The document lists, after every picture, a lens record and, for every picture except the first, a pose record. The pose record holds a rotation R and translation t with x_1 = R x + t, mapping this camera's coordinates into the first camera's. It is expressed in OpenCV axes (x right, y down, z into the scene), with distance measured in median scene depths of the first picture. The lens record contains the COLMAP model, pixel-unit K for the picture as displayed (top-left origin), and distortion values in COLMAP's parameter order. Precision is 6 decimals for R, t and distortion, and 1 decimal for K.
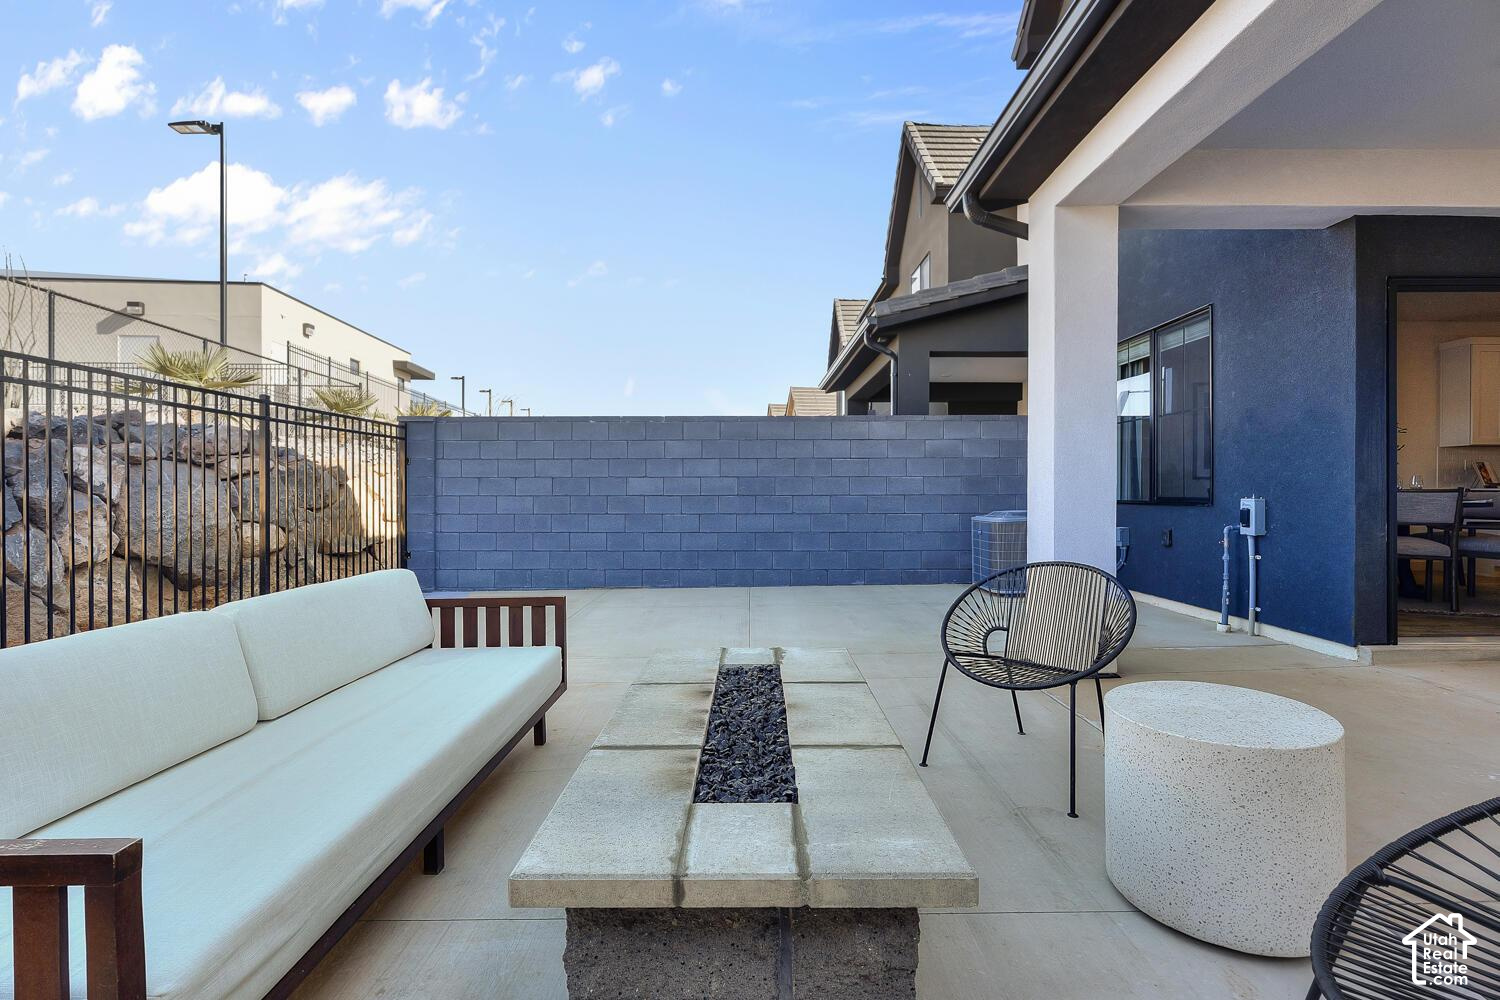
lens RADIAL K [[674.6, 0, 750.0], [0, 674.6, 500.0], [0, 0, 1]] dist [0.000775, 0.000070]
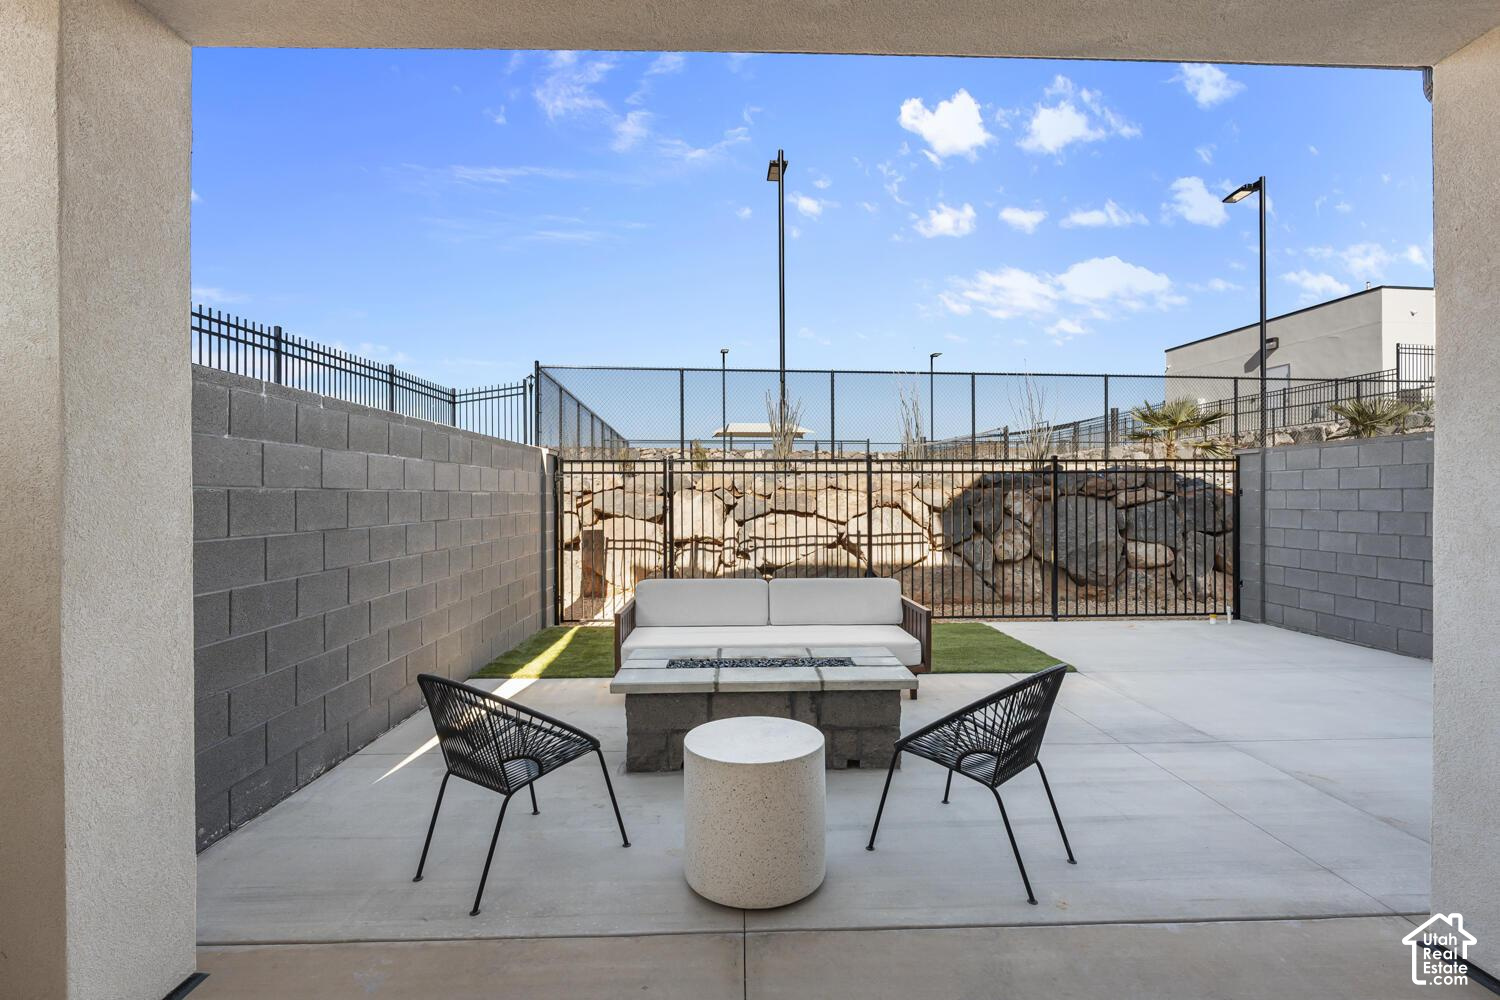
lens RADIAL K [[674.6, 0, 750.0], [0, 674.6, 500.0], [0, 0, 1]] dist [0.000775, 0.000070]
pose [[0.033098, 0.006401, -0.999432, 0.499873], [-0.010281, 0.999929, 0.006064, -0.044327], [0.999399, 0.010074, 0.033162, 0.213204]]
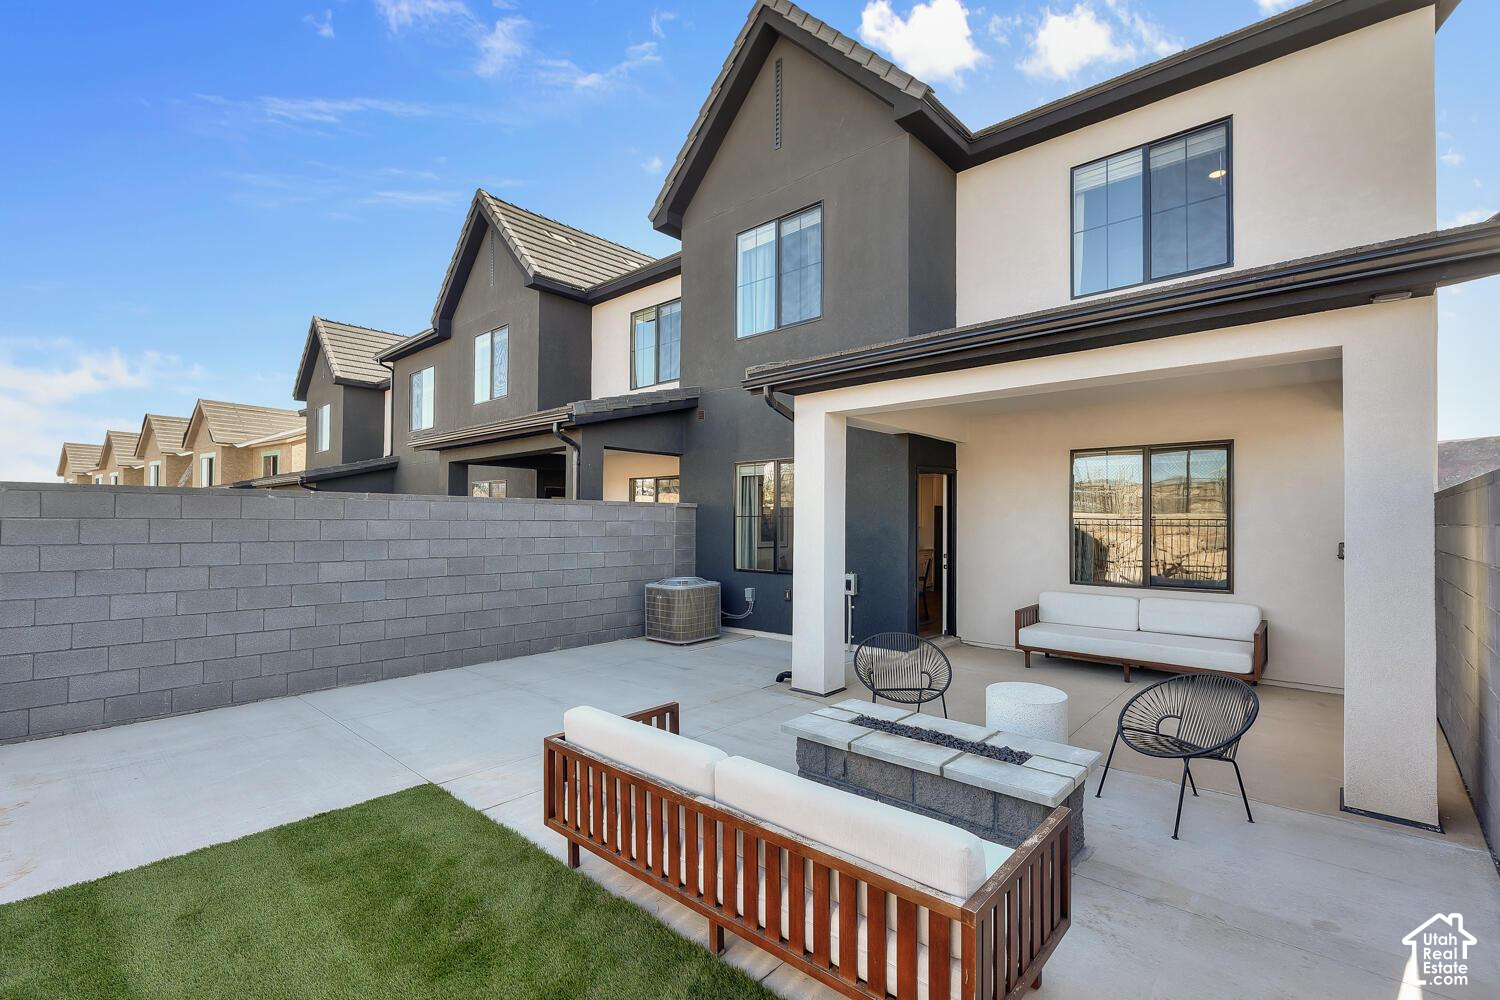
lens RADIAL K [[677.5, 0, 749.7], [0, 677.5, 518.3], [0, 0, 1]] dist [-0.001311, 0.000131]
pose [[0.674641, 0.008557, 0.738096, -0.451514], [0.004448, 0.999868, -0.015658, -0.073947], [-0.738132, 0.013847, 0.674514, 0.006247]]
